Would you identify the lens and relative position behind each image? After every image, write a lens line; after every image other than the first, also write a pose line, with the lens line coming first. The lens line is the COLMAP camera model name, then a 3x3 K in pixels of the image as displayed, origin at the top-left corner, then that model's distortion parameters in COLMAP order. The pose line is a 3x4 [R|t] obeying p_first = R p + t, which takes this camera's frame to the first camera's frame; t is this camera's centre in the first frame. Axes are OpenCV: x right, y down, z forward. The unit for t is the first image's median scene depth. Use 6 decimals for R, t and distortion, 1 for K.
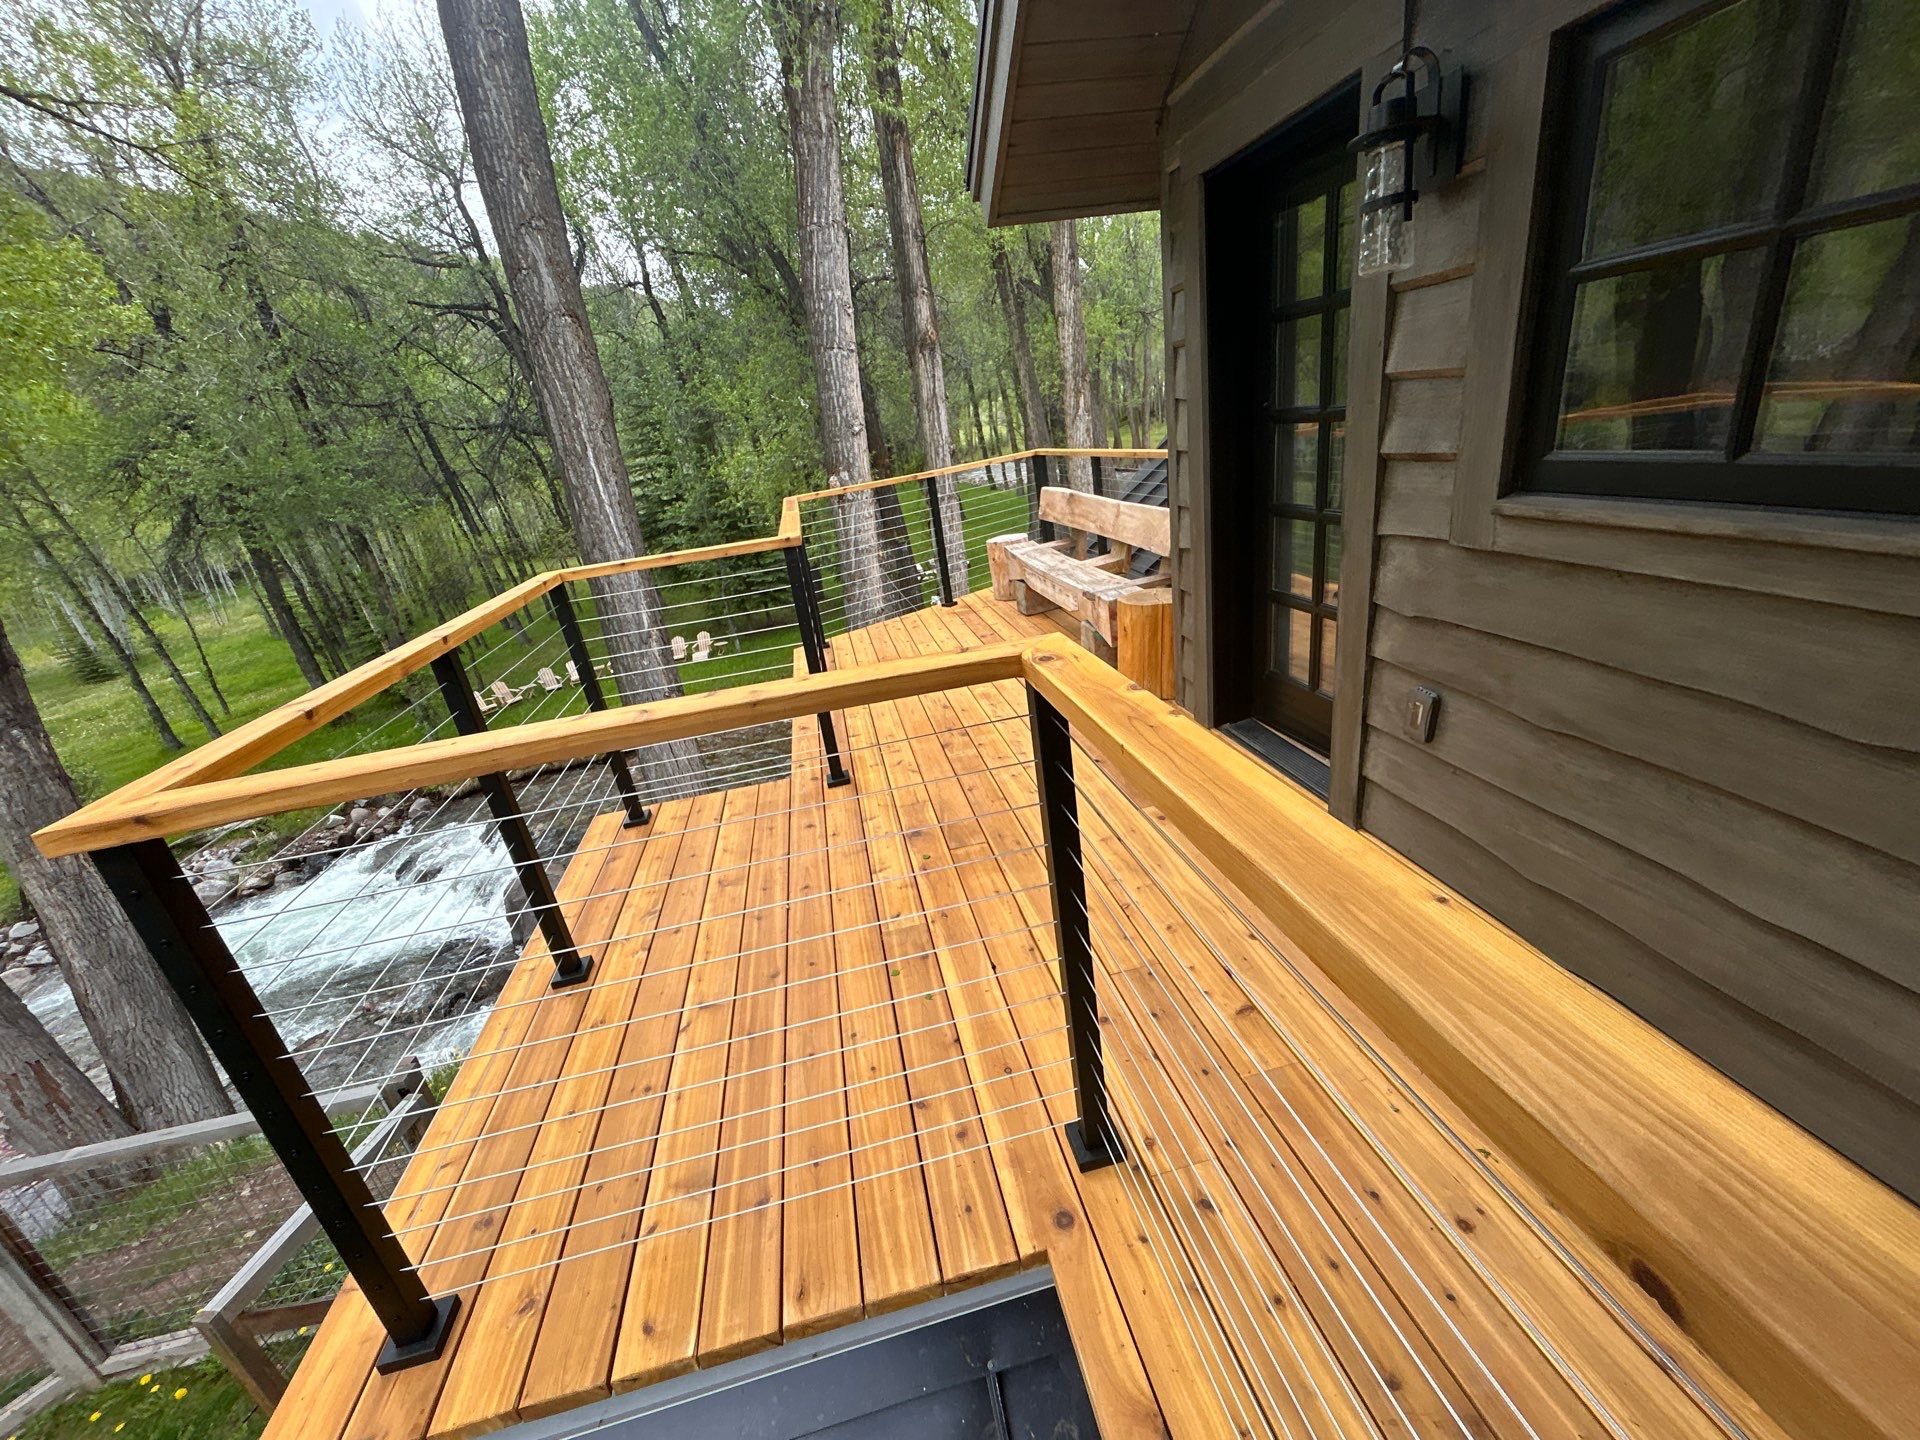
lens RADIAL K [[776.7, 0, 961.5], [0, 776.7, 716.4], [0, 0, 1]] dist [0.000137, -0.000034]
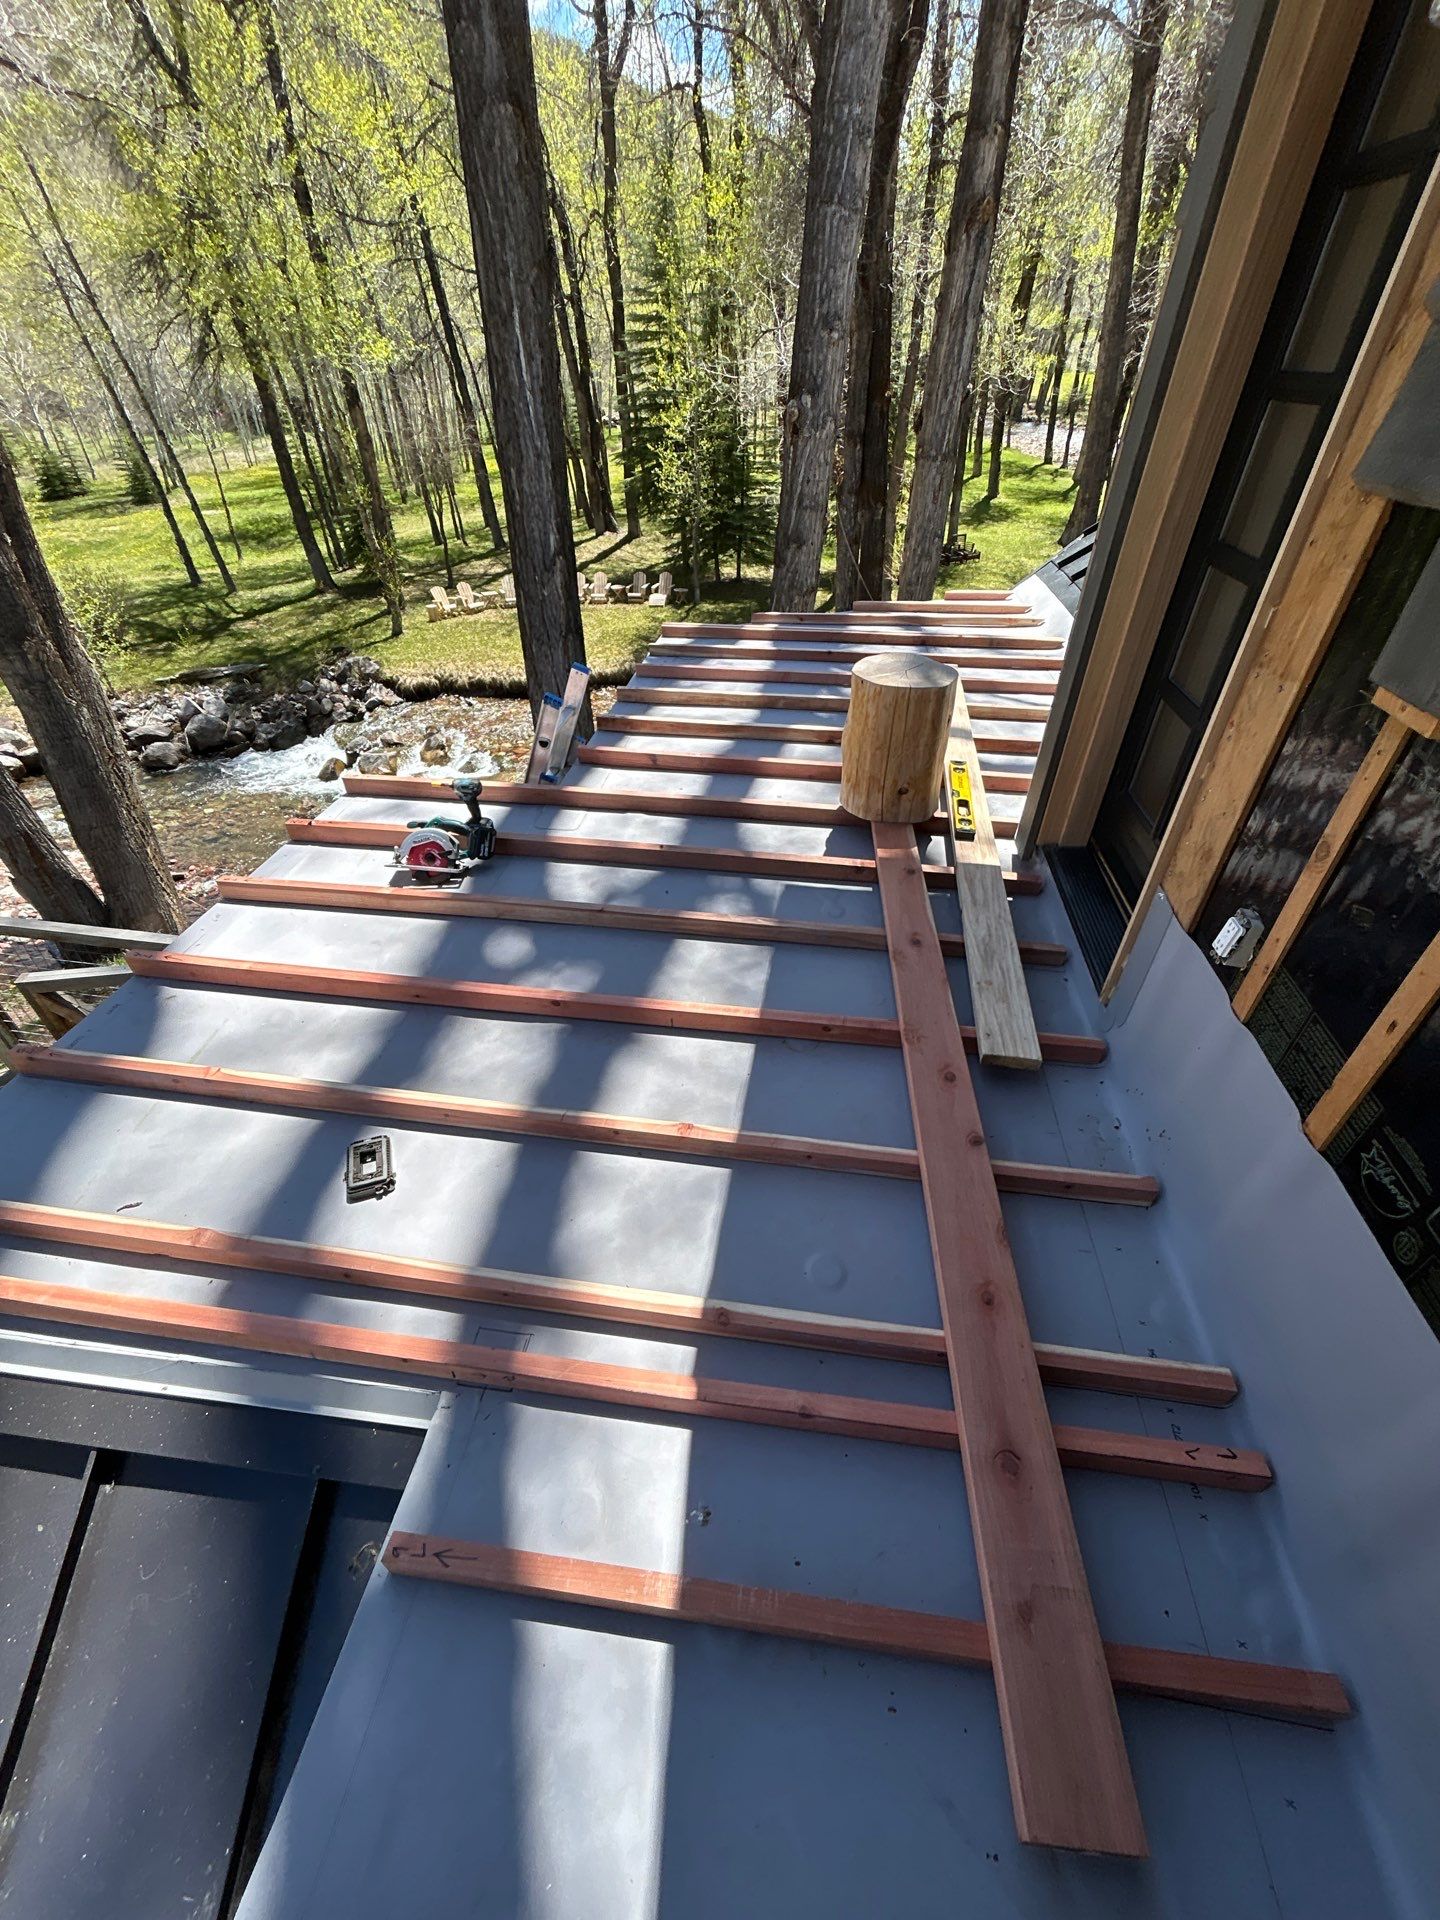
lens RADIAL K [[776.7, 0, 721.6], [0, 776.7, 962.1], [0, 0, 1]] dist [0.000137, -0.000034]
pose [[0.939542, 0.300738, -0.163760, 0.085937], [-0.234494, 0.913548, 0.332329, -0.027967], [0.249546, -0.273836, 0.928838, 0.076482]]
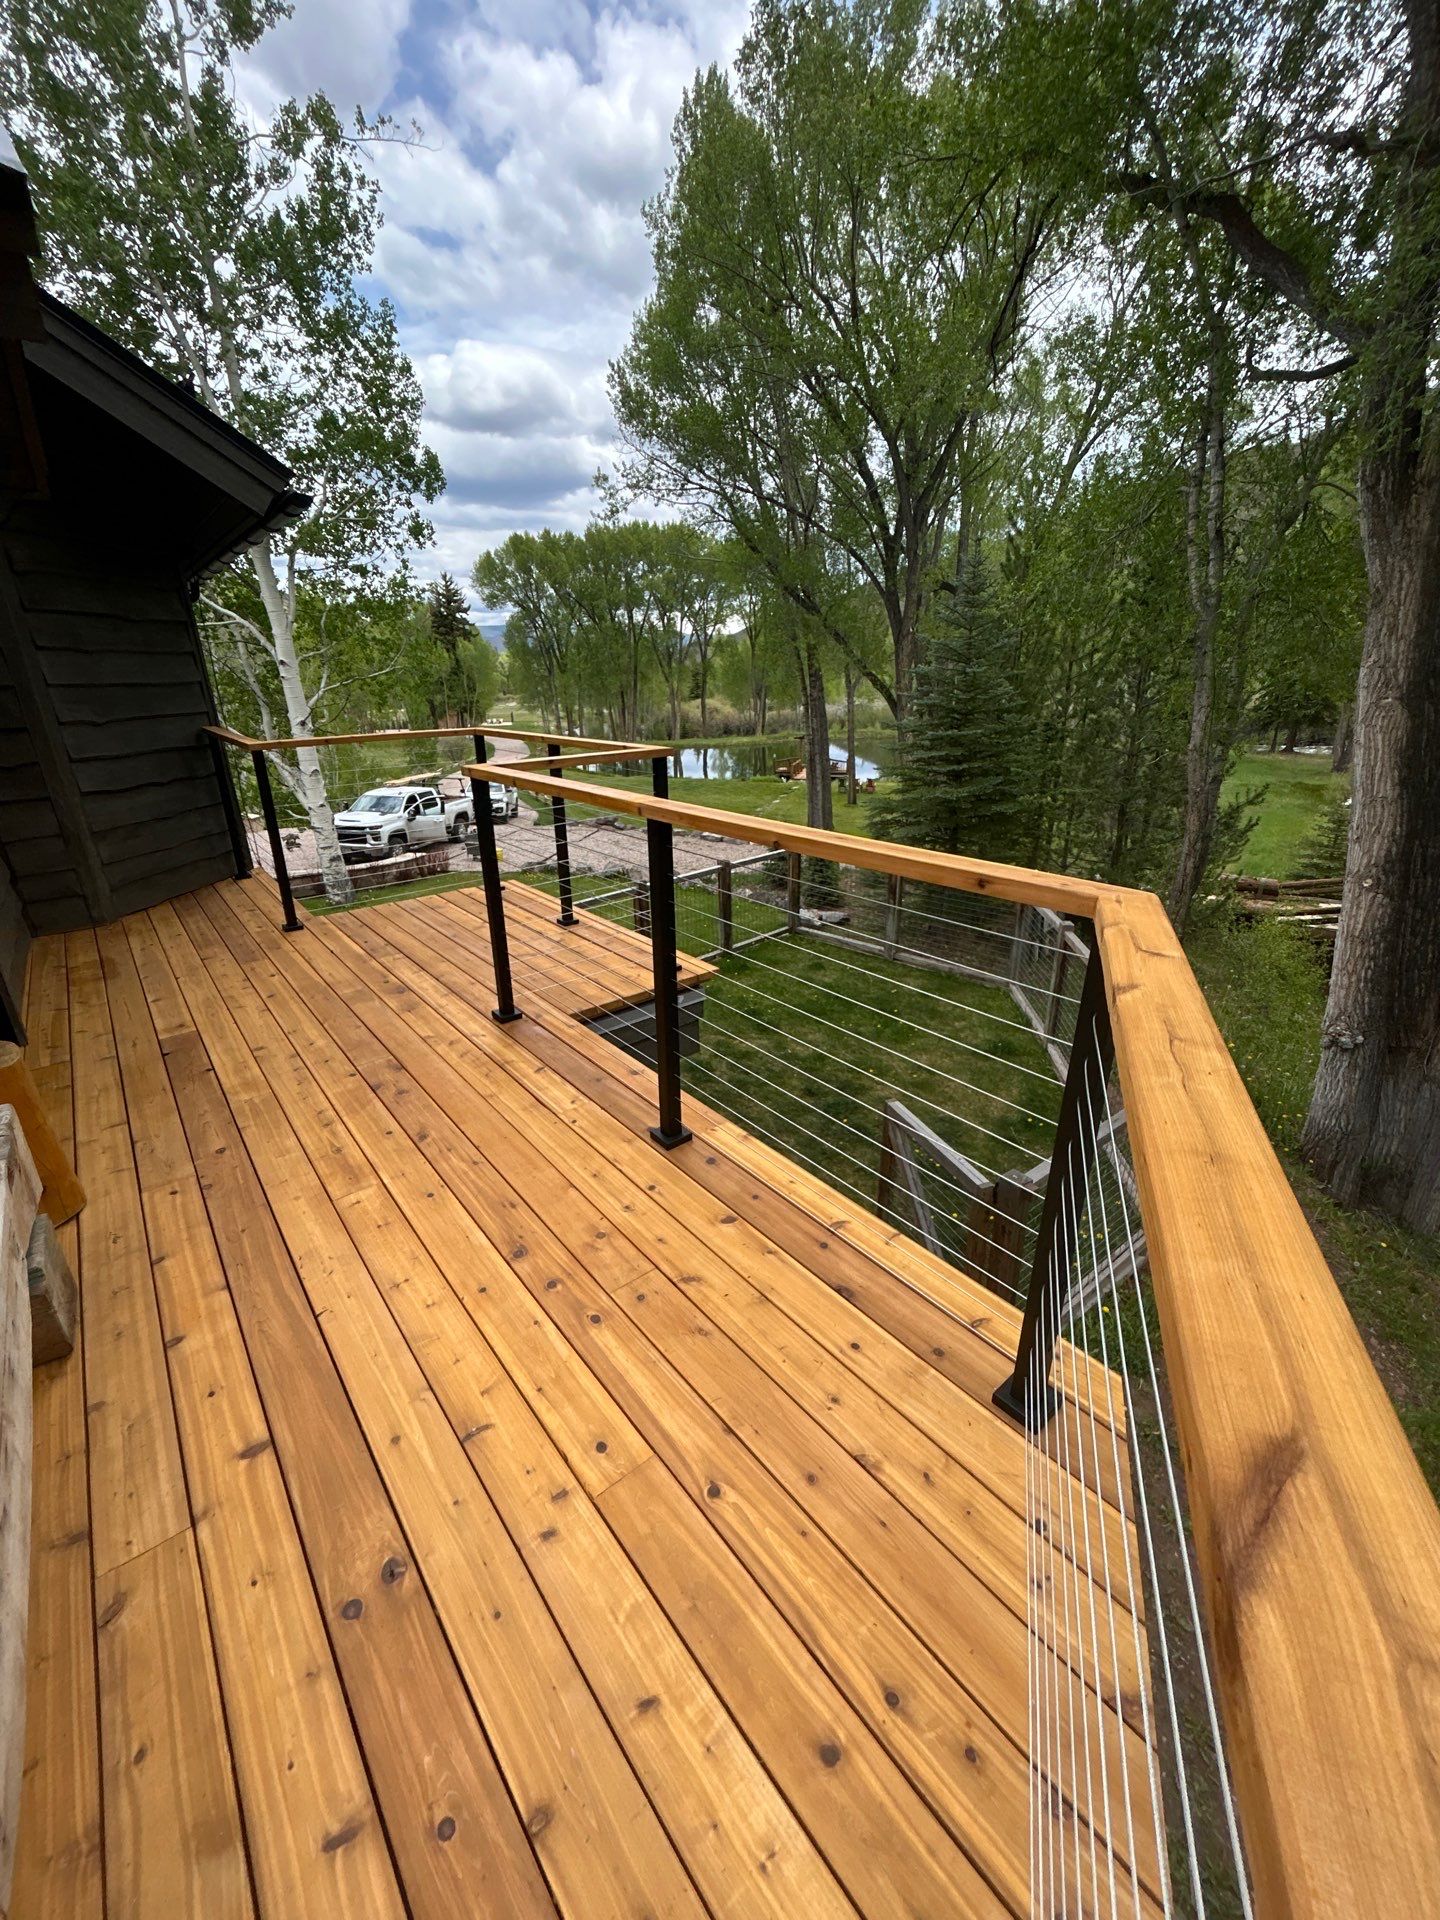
lens RADIAL K [[776.7, 0, 721.5], [0, 776.7, 963.6], [0, 0, 1]] dist [0.000137, -0.000034]
pose [[-0.875543, 0.299860, -0.378824, -0.018851], [-0.040453, 0.735835, 0.675951, -0.287269], [0.481443, 0.607149, -0.632125, 0.761983]]
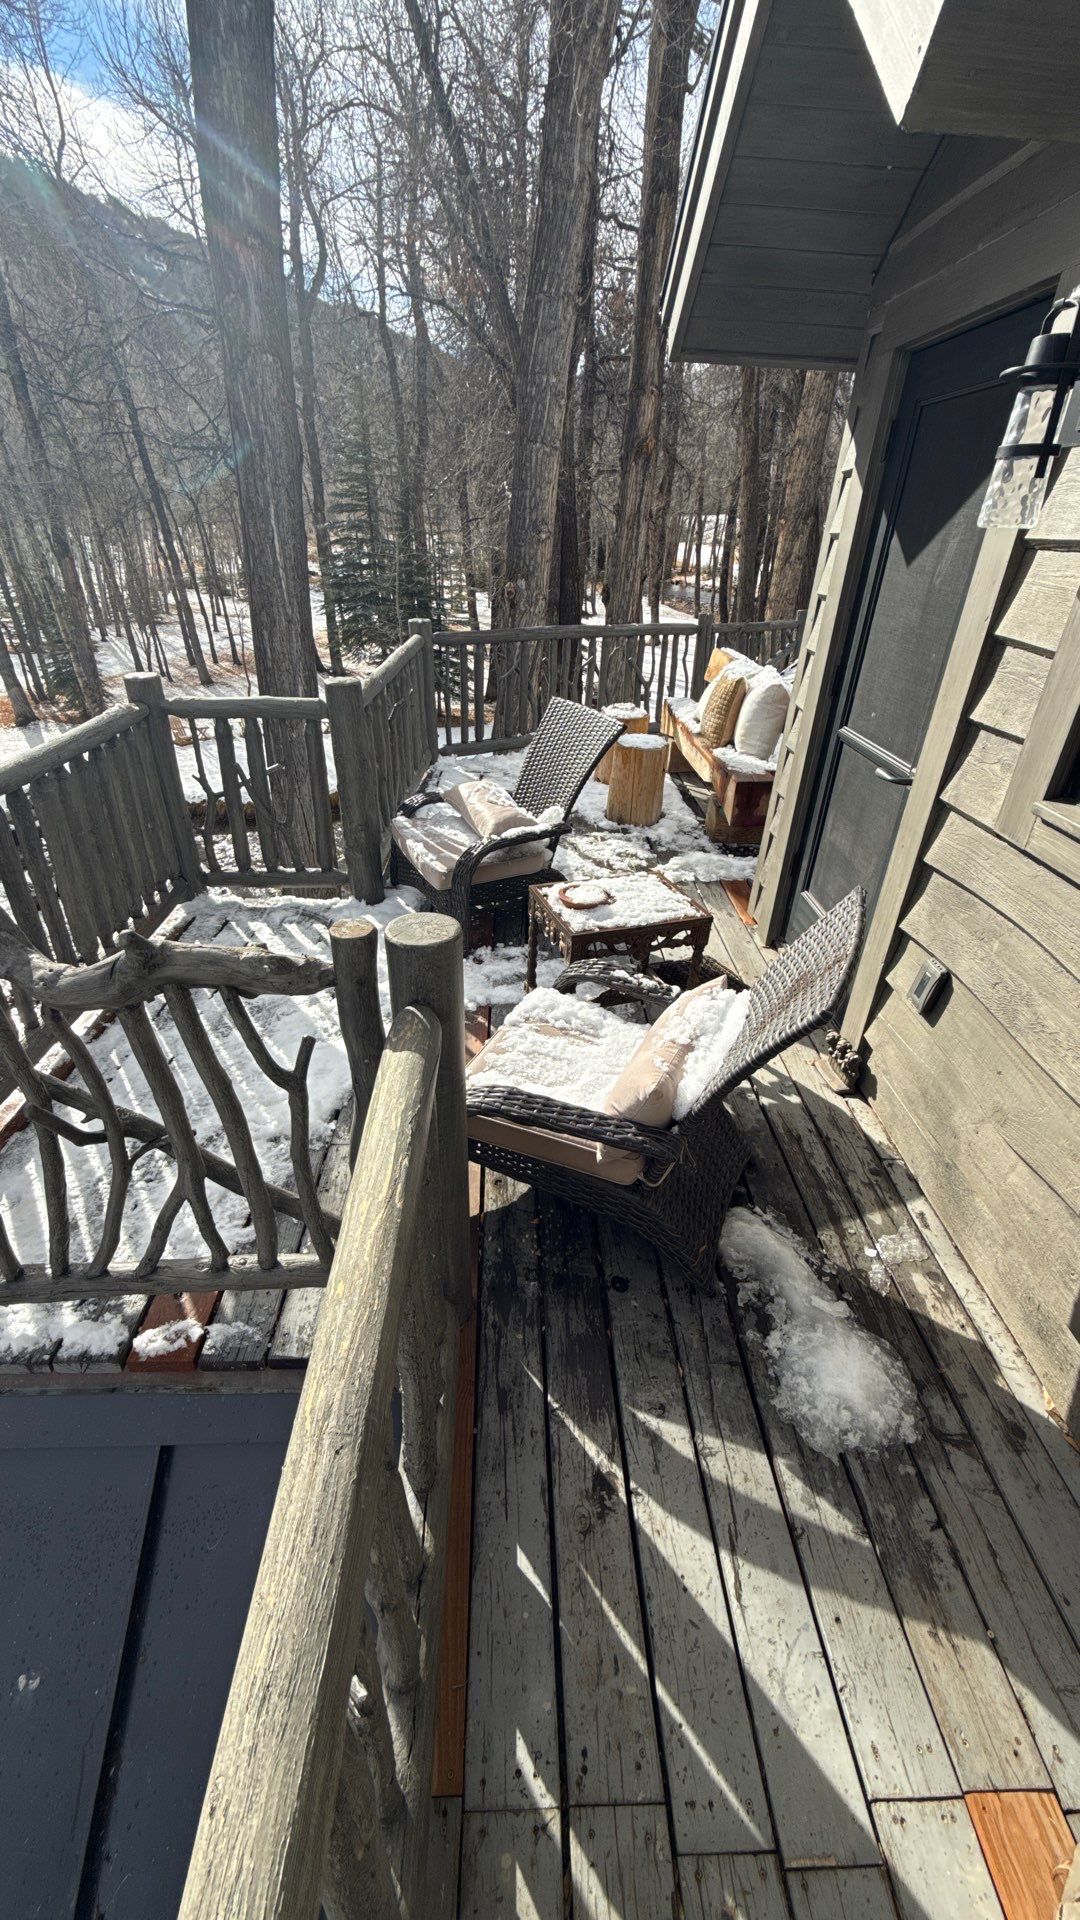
lens RADIAL K [[761.8, 0, 544.5], [0, 761.8, 960.2], [0, 0, 1]] dist [0.000999, -0.000465]
pose [[0.972113, 0.228247, -0.053848, 0.041225], [-0.216732, 0.962105, 0.165473, -0.024671], [0.089576, -0.149188, 0.984743, -0.005691]]
